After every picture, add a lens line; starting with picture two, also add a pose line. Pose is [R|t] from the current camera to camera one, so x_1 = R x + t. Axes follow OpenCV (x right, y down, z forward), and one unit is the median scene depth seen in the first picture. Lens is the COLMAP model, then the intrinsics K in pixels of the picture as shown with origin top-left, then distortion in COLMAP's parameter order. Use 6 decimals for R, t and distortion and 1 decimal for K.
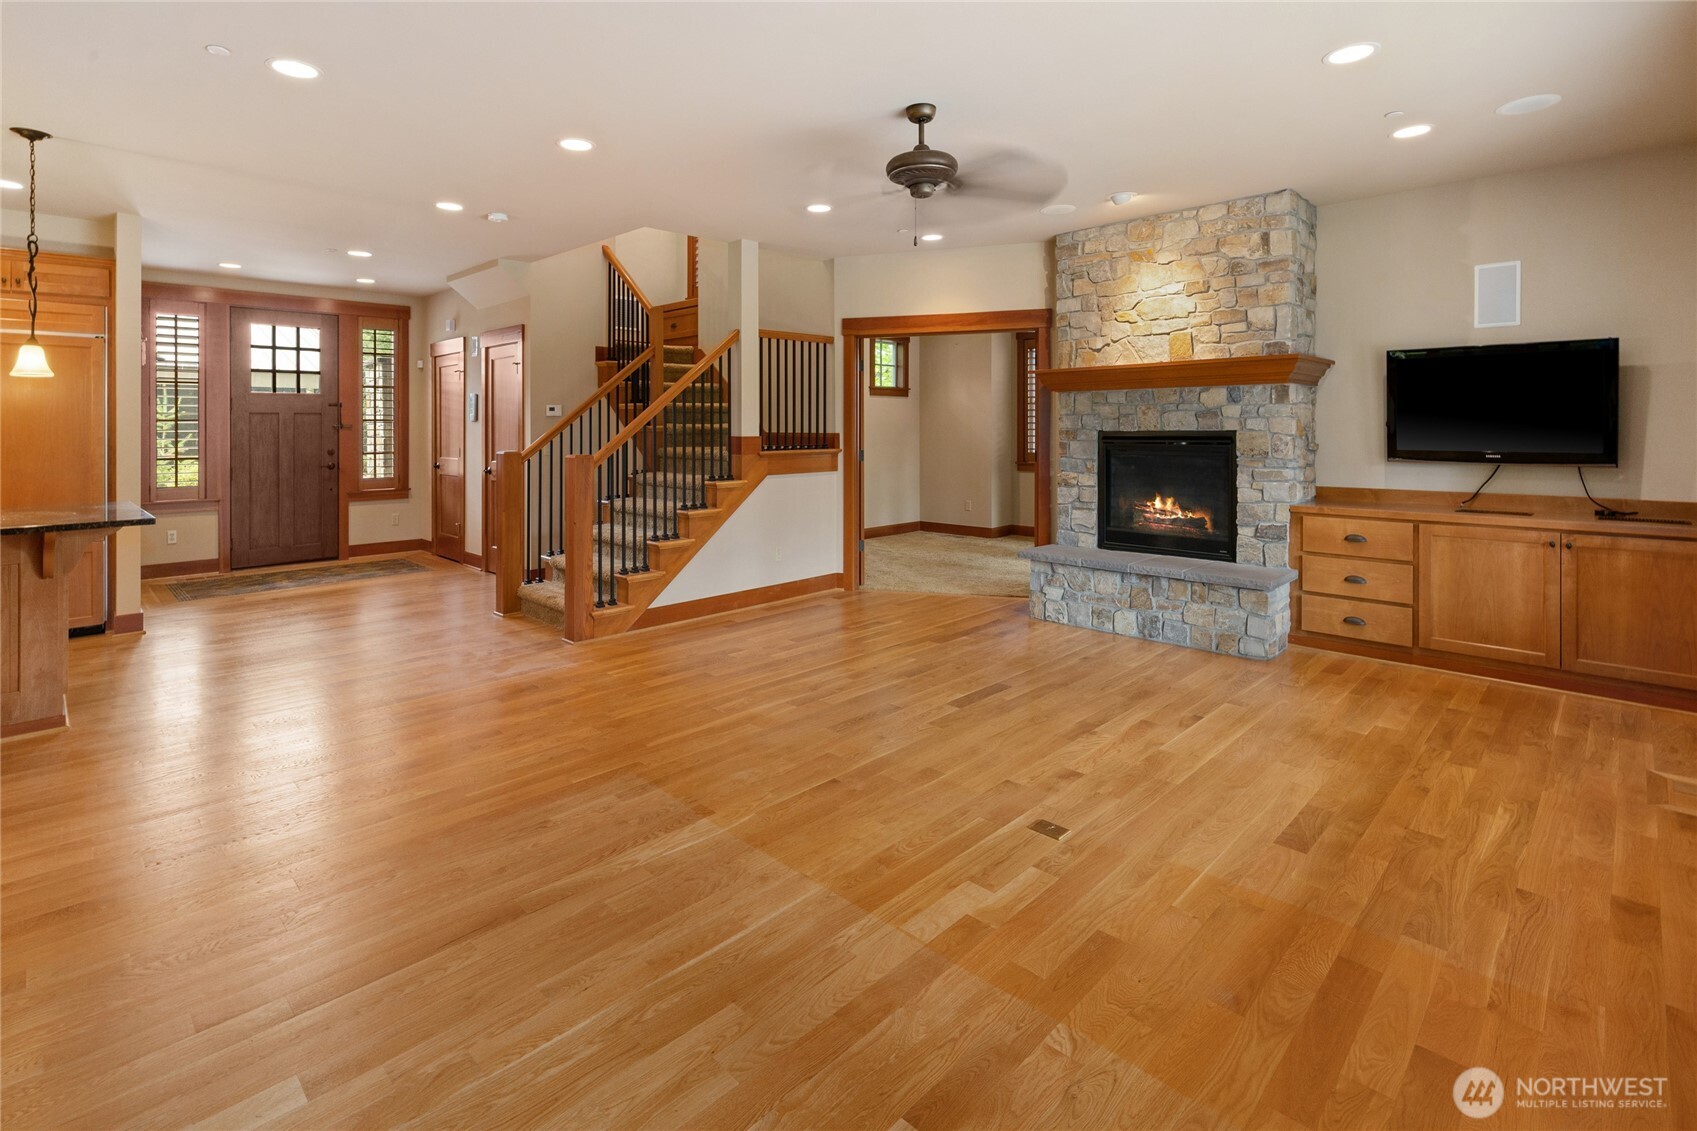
lens RADIAL K [[848.2, 0, 876.0], [0, 848.2, 428.9], [0, 0, 1]] dist [-0.020284, -0.000582]
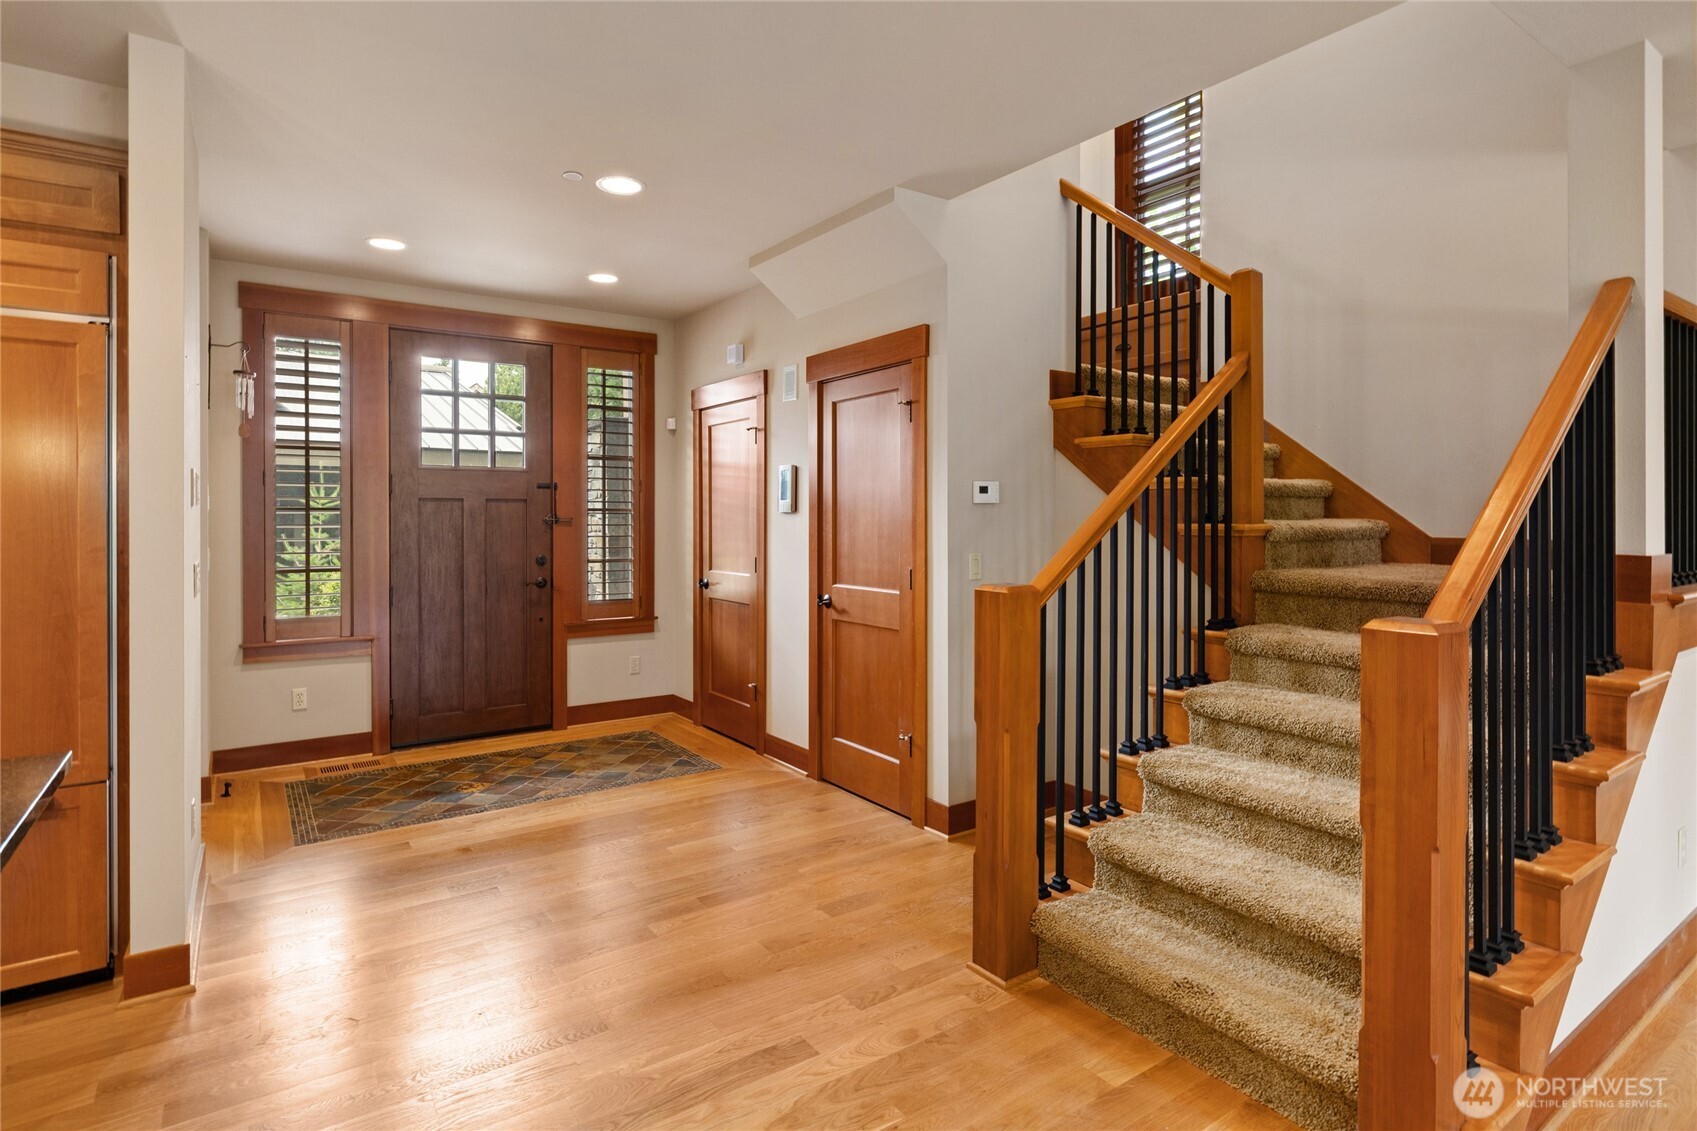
lens RADIAL K [[864.2, 0, 951.4], [0, 864.2, 524.0], [0, 0, 1]] dist [-0.017473, -0.000688]
pose [[0.996258, 0.003581, -0.086358, -0.293495], [-0.003153, 0.999982, 0.005091, -0.004316], [0.086375, -0.004800, 0.996251, 0.393039]]
